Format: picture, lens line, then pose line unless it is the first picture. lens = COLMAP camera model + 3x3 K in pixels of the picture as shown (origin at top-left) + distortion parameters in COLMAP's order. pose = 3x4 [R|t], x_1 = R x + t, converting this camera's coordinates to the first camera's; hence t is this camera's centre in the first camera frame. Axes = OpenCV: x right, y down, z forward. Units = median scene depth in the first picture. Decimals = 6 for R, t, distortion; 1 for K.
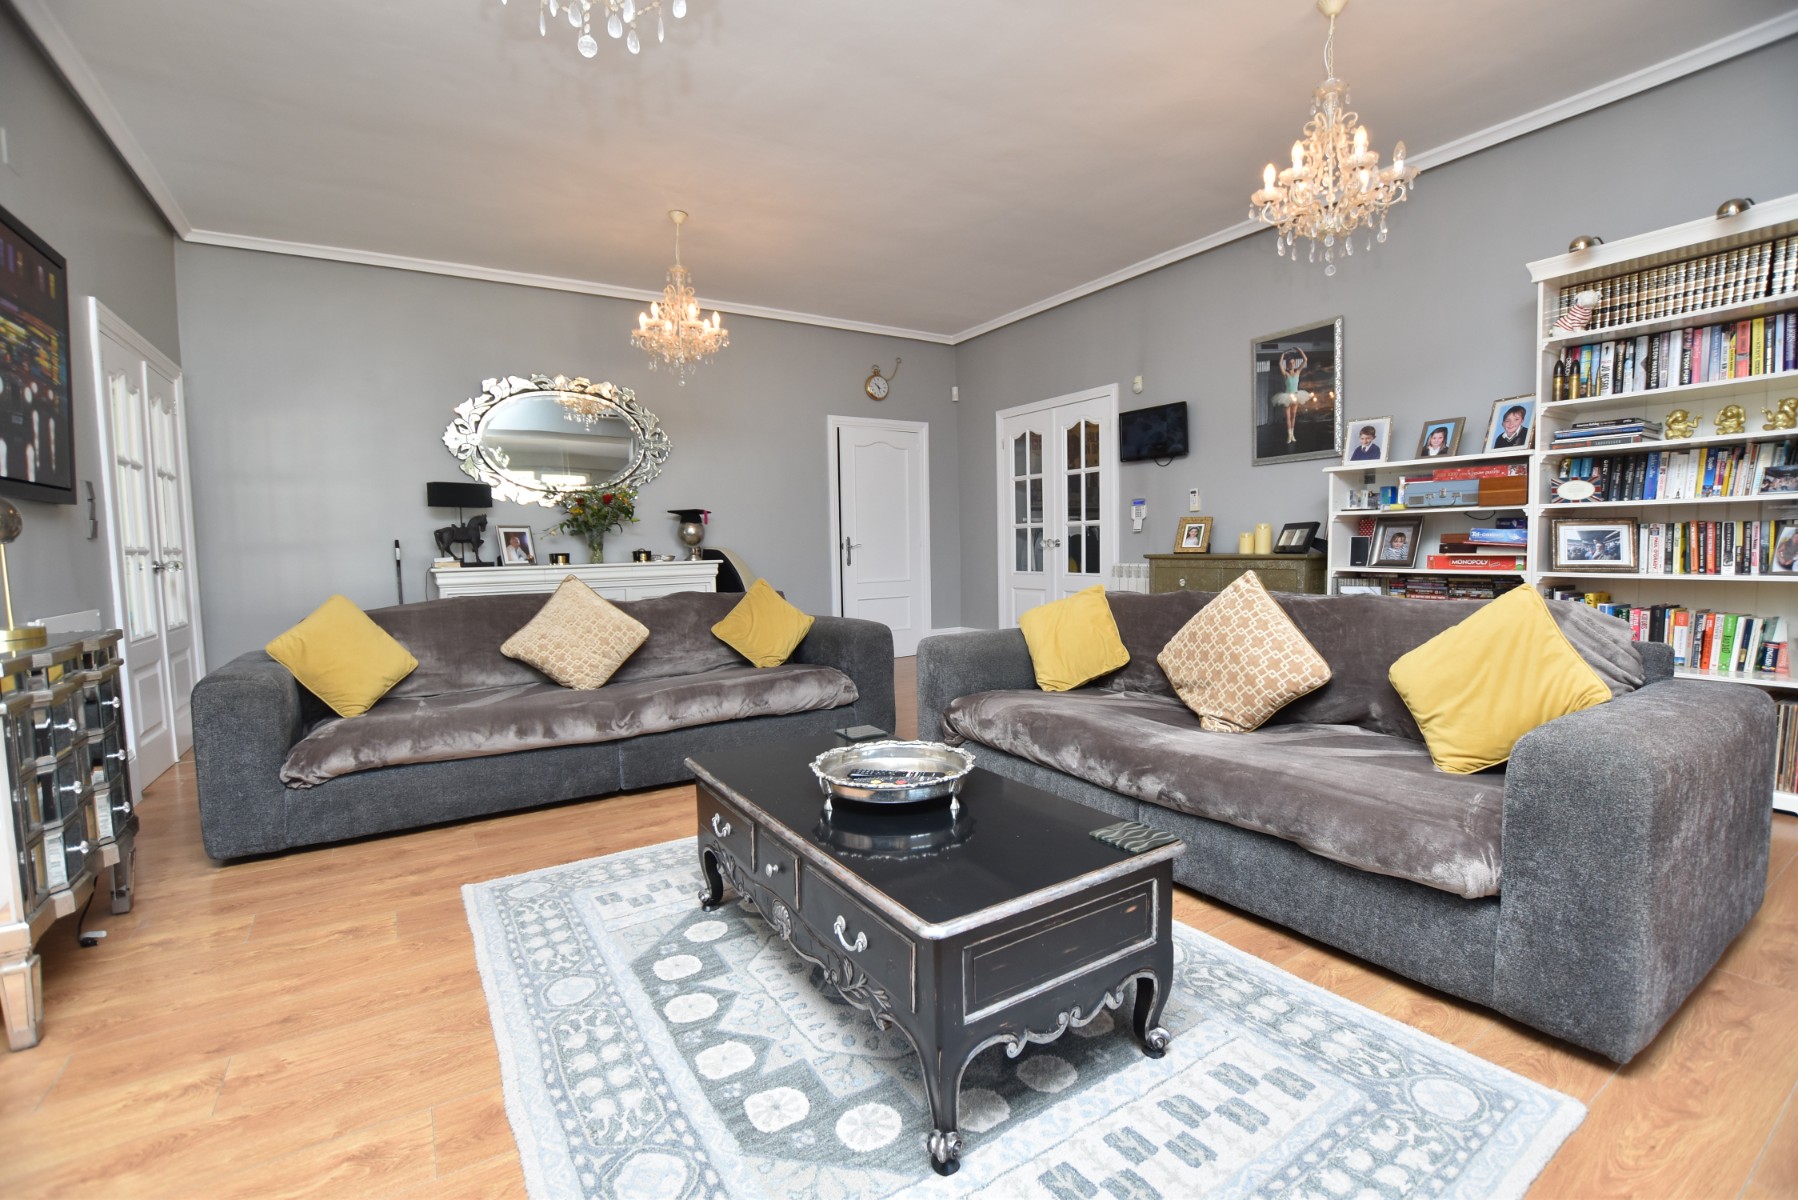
lens RADIAL K [[793.4, 0, 917.6], [0, 793.4, 597.2], [0, 0, 1]] dist [-0.027610, -0.000013]
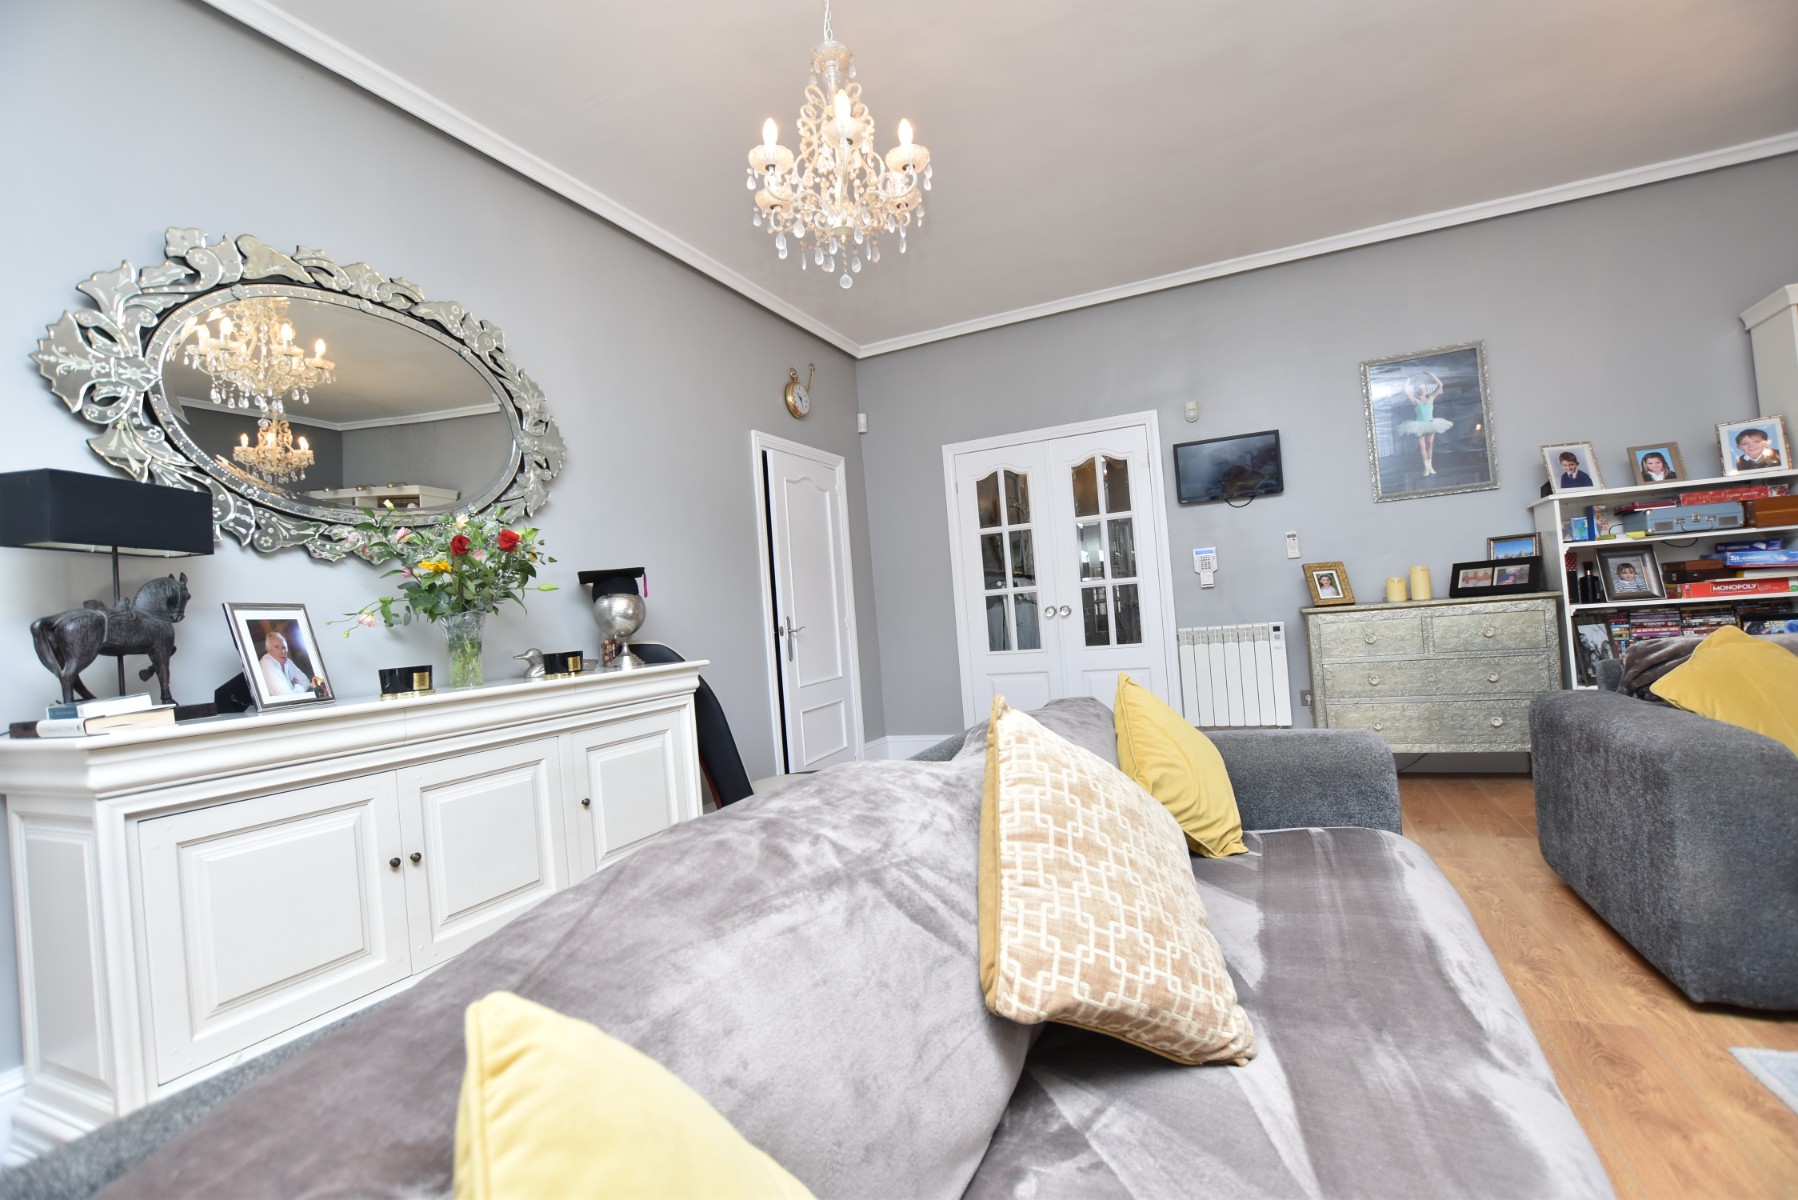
lens RADIAL K [[793.4, 0, 892.5], [0, 793.4, 597.8], [0, 0, 1]] dist [-0.027610, -0.000013]
pose [[0.844168, -0.030935, 0.535186, -0.418038], [0.094805, 0.991213, -0.092246, -0.026916], [-0.527630, 0.128609, 0.839682, 0.473898]]
